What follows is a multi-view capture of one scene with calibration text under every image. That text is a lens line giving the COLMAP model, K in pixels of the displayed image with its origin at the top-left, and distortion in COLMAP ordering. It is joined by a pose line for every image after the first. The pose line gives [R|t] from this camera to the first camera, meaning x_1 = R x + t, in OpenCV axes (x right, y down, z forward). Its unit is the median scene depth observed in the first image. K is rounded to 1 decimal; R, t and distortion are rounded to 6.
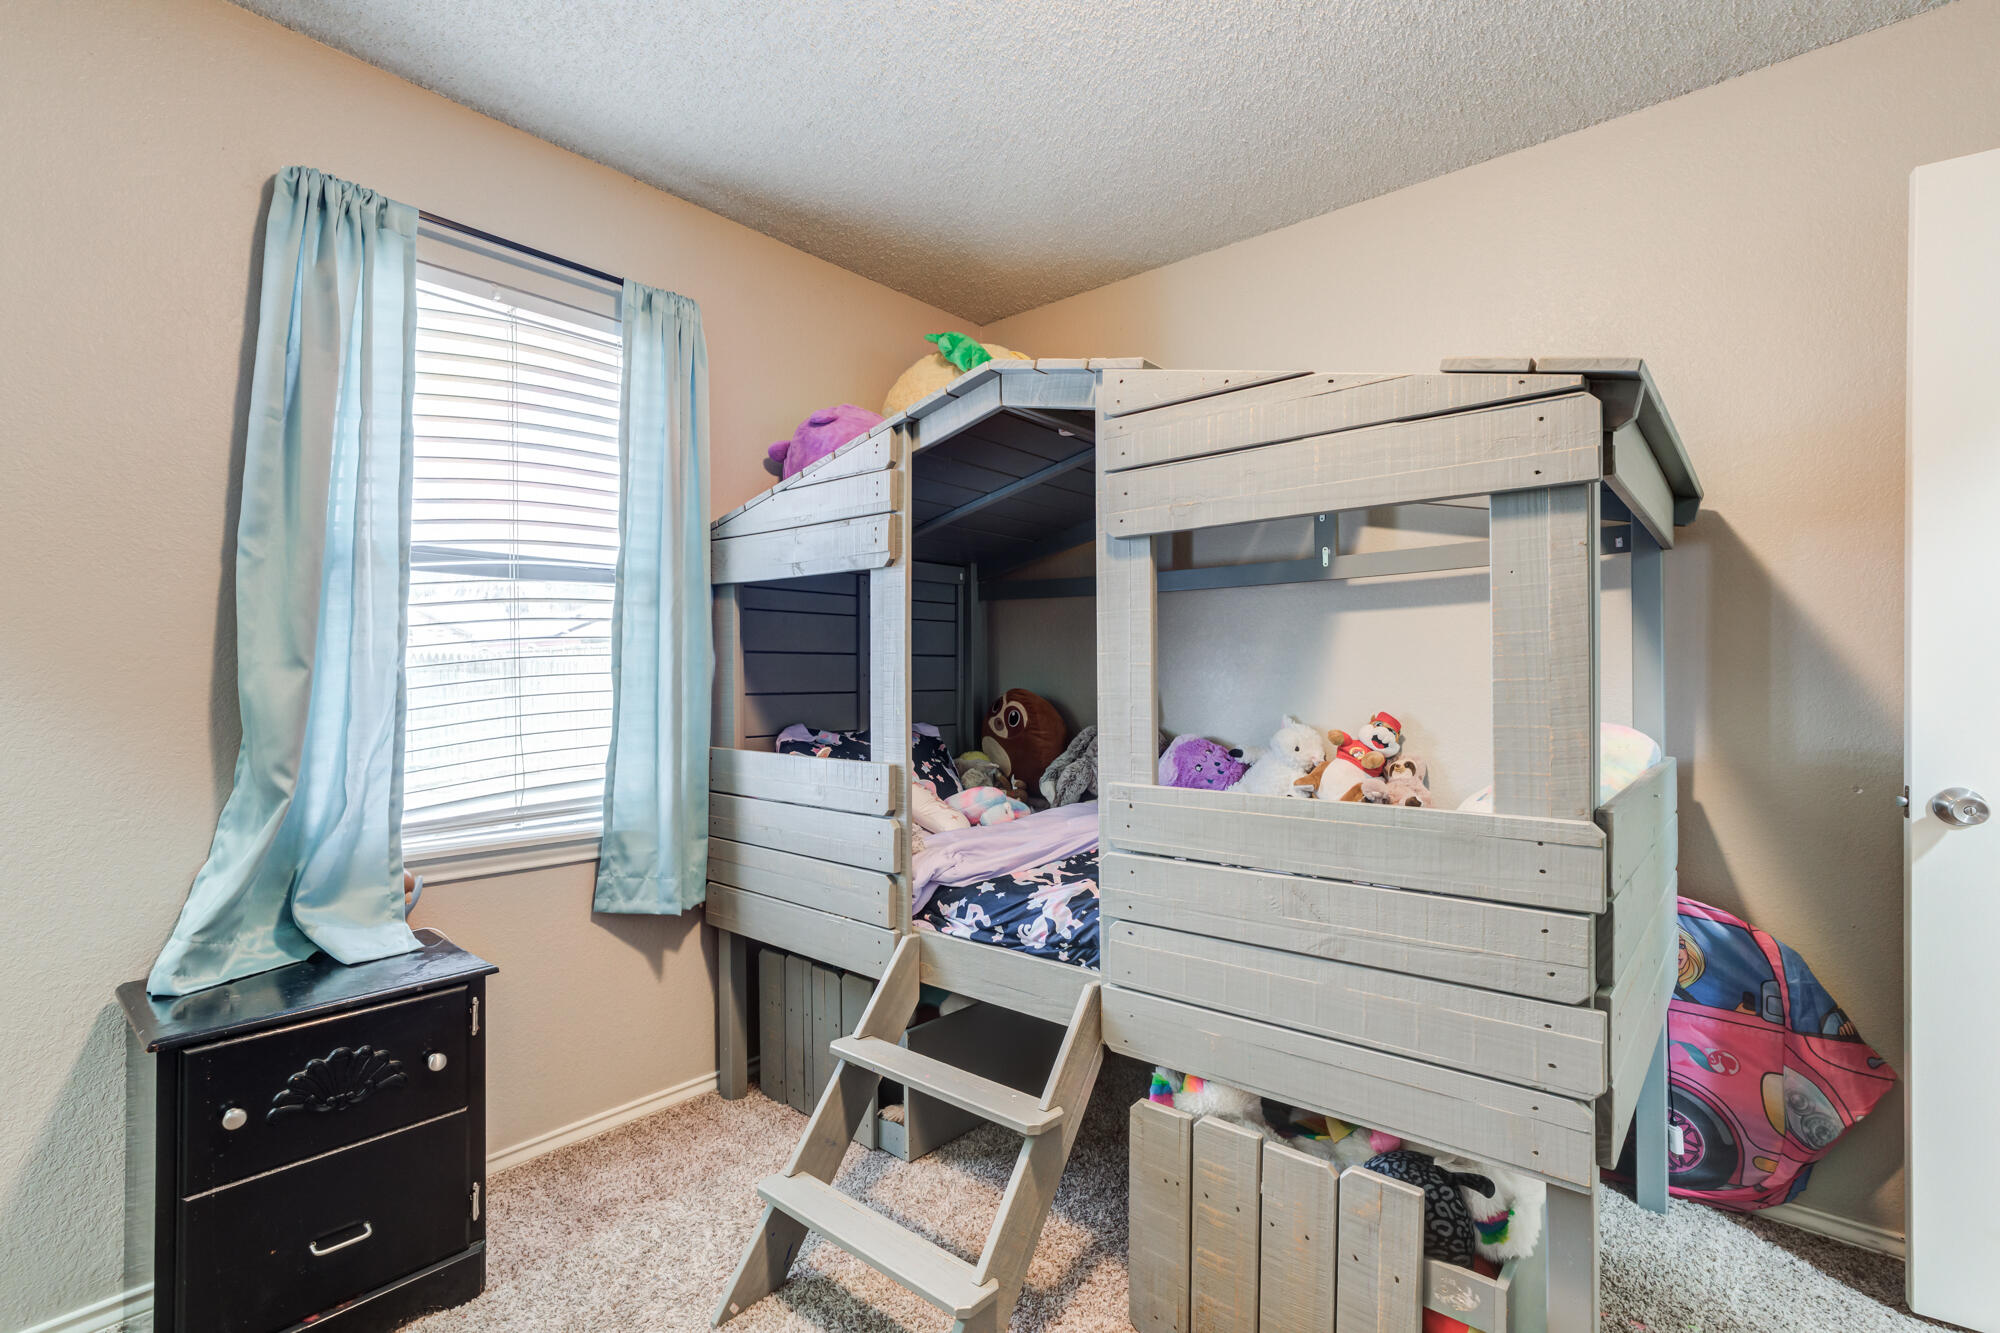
lens RADIAL K [[925.4, 0, 1000.0], [0, 925.4, 666.5], [0, 0, 1]] dist [0.003357, 0.000695]
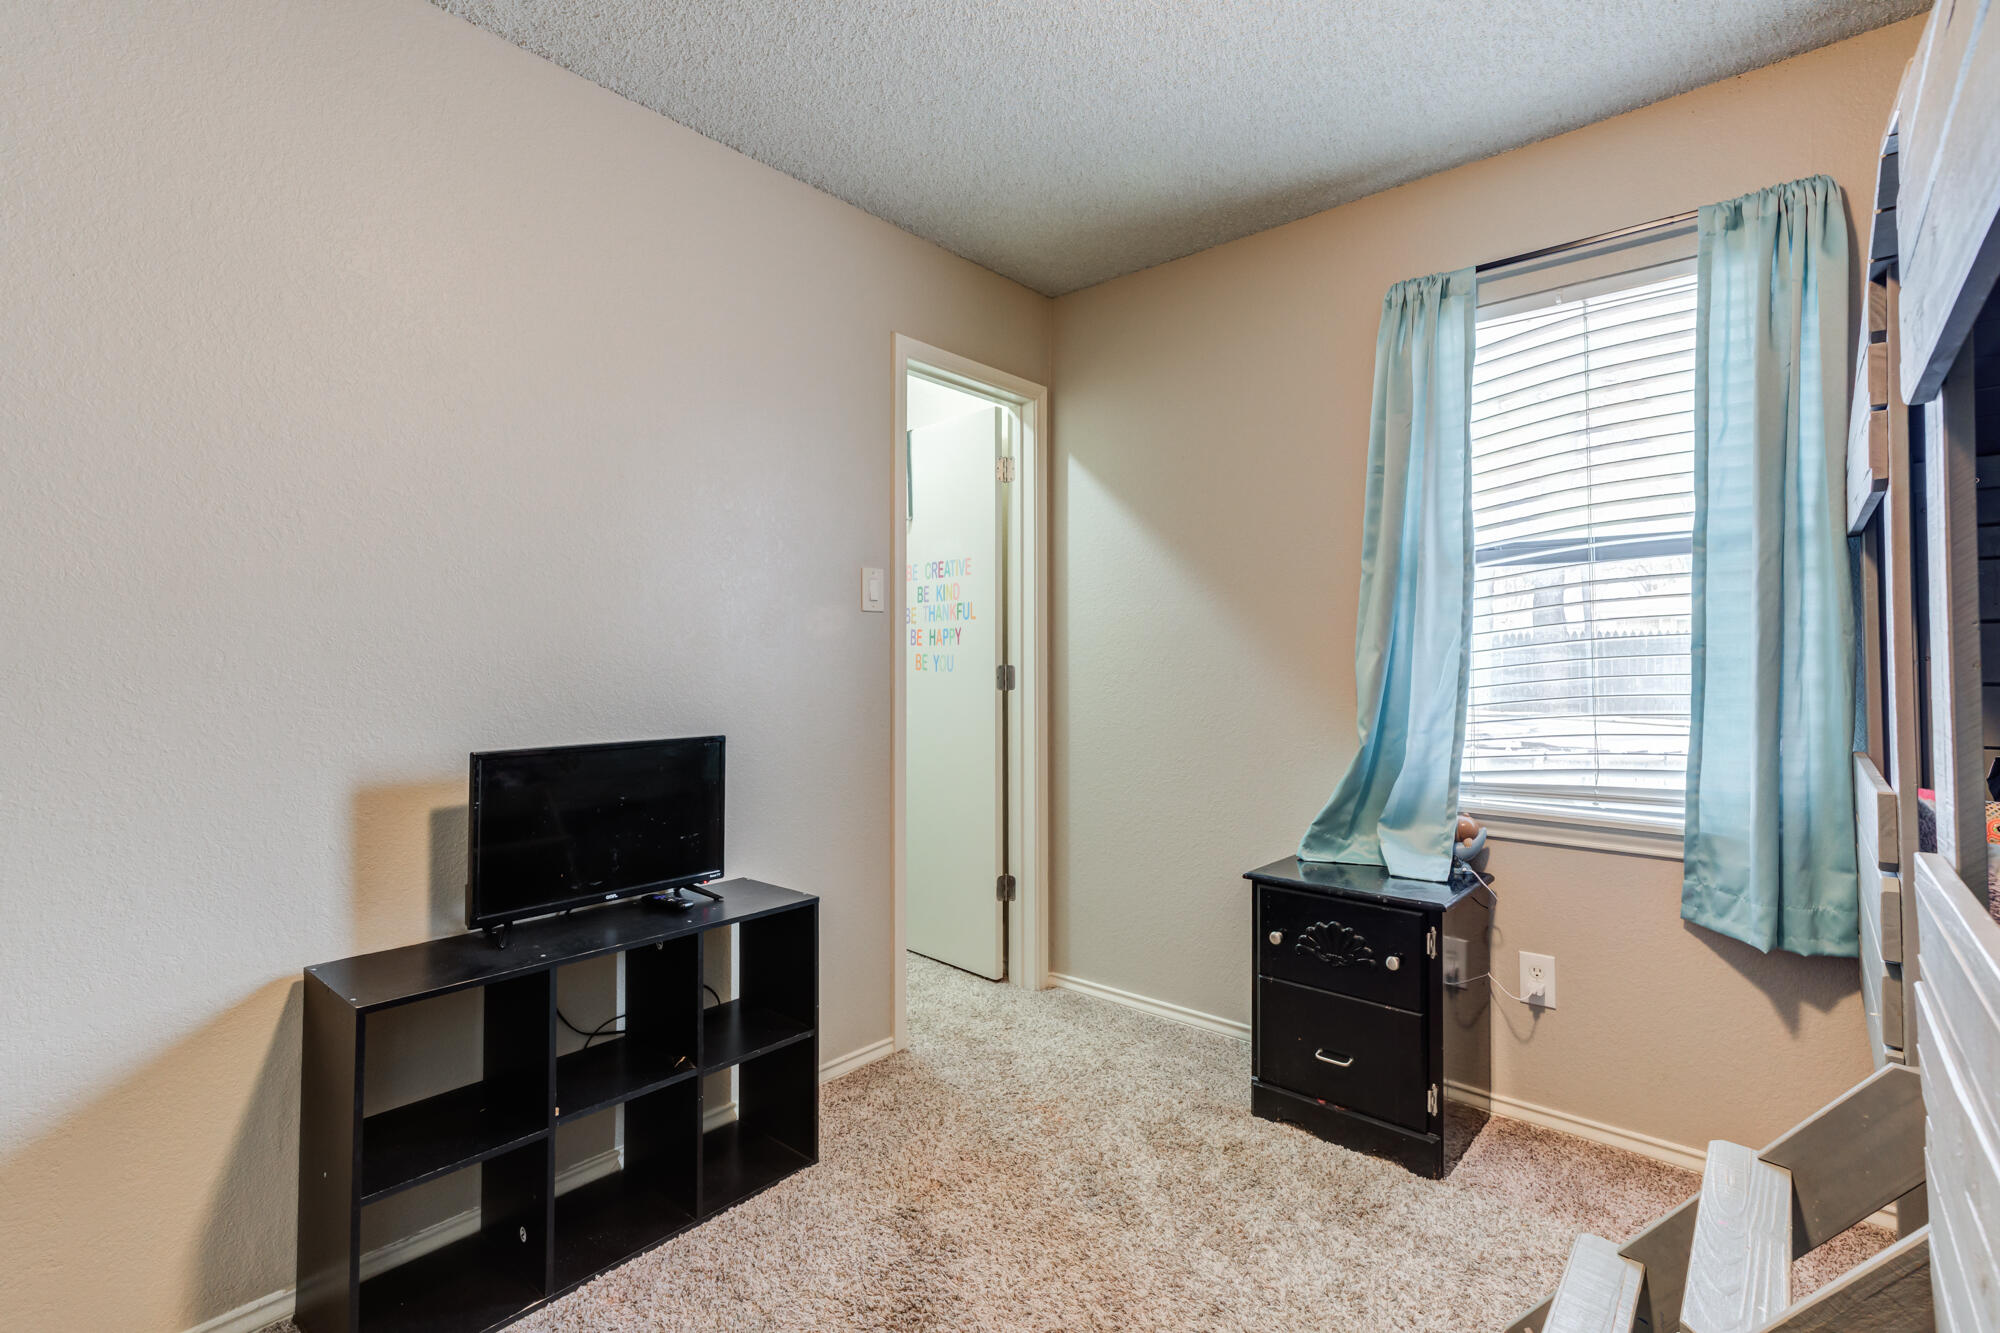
lens RADIAL K [[906.6, 0, 1001.5], [0, 906.6, 632.1], [0, 0, 1]] dist [-0.001634, 0.000136]
pose [[-0.009339, -0.031864, -0.999449, 0.478476], [0.008936, 0.999450, -0.031948, 0.008594], [0.999916, -0.009229, -0.009049, 0.359630]]
